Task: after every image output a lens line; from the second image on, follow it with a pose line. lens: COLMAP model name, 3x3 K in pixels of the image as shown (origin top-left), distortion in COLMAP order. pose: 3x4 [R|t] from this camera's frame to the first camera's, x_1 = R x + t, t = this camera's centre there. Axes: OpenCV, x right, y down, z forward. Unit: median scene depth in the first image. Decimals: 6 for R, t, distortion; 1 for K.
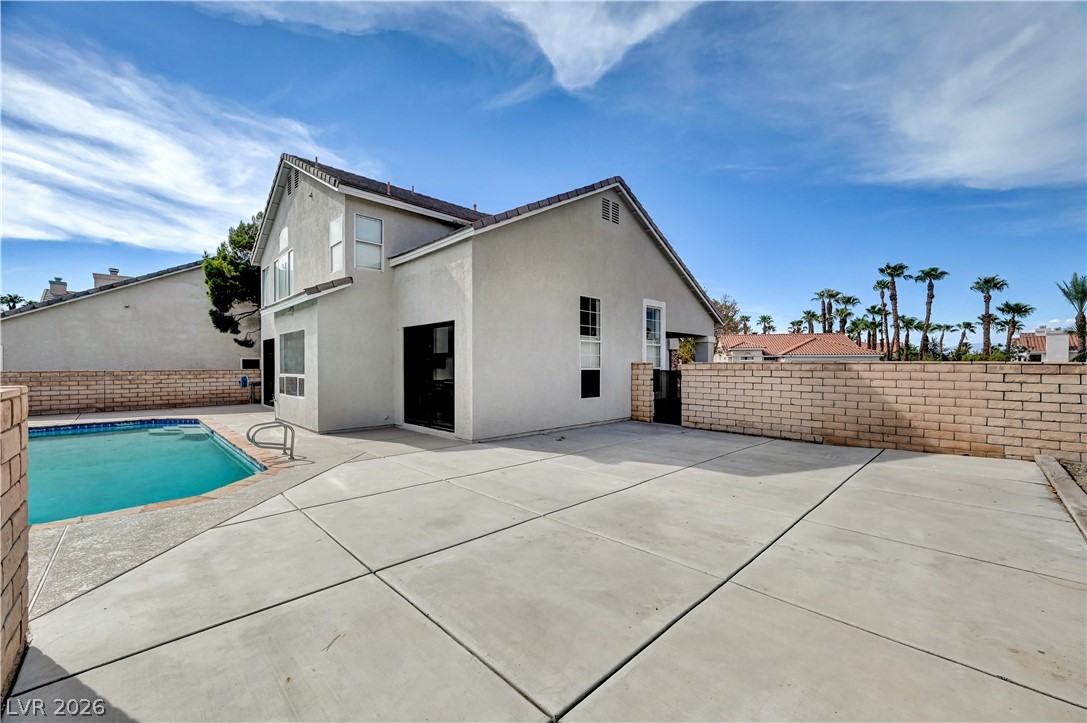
lens RADIAL K [[426.6, 0, 544.7], [0, 426.6, 367.0], [0, 0, 1]] dist [-0.005162, -0.000043]
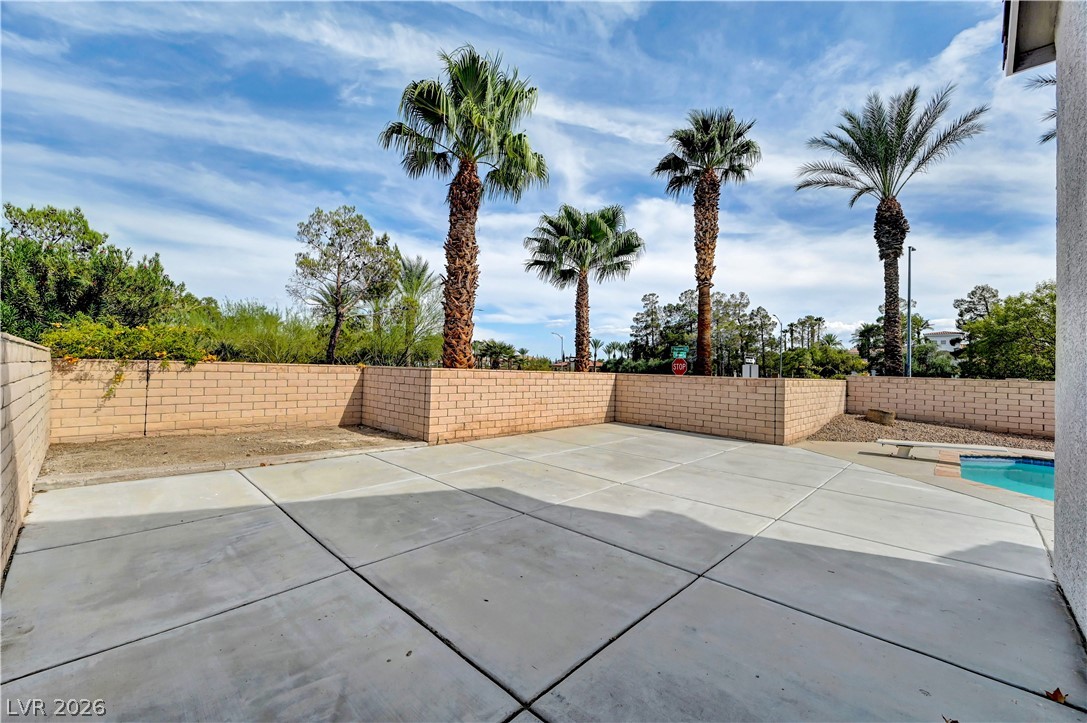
lens RADIAL K [[435.8, 0, 543.5], [0, 435.8, 361.5], [0, 0, 1]] dist [0.000844, 0.000072]
pose [[-0.999205, -0.029618, -0.026698, 0.186275], [-0.029382, 0.999526, -0.009186, -0.001065], [0.026957, -0.008395, -0.999601, 0.843523]]
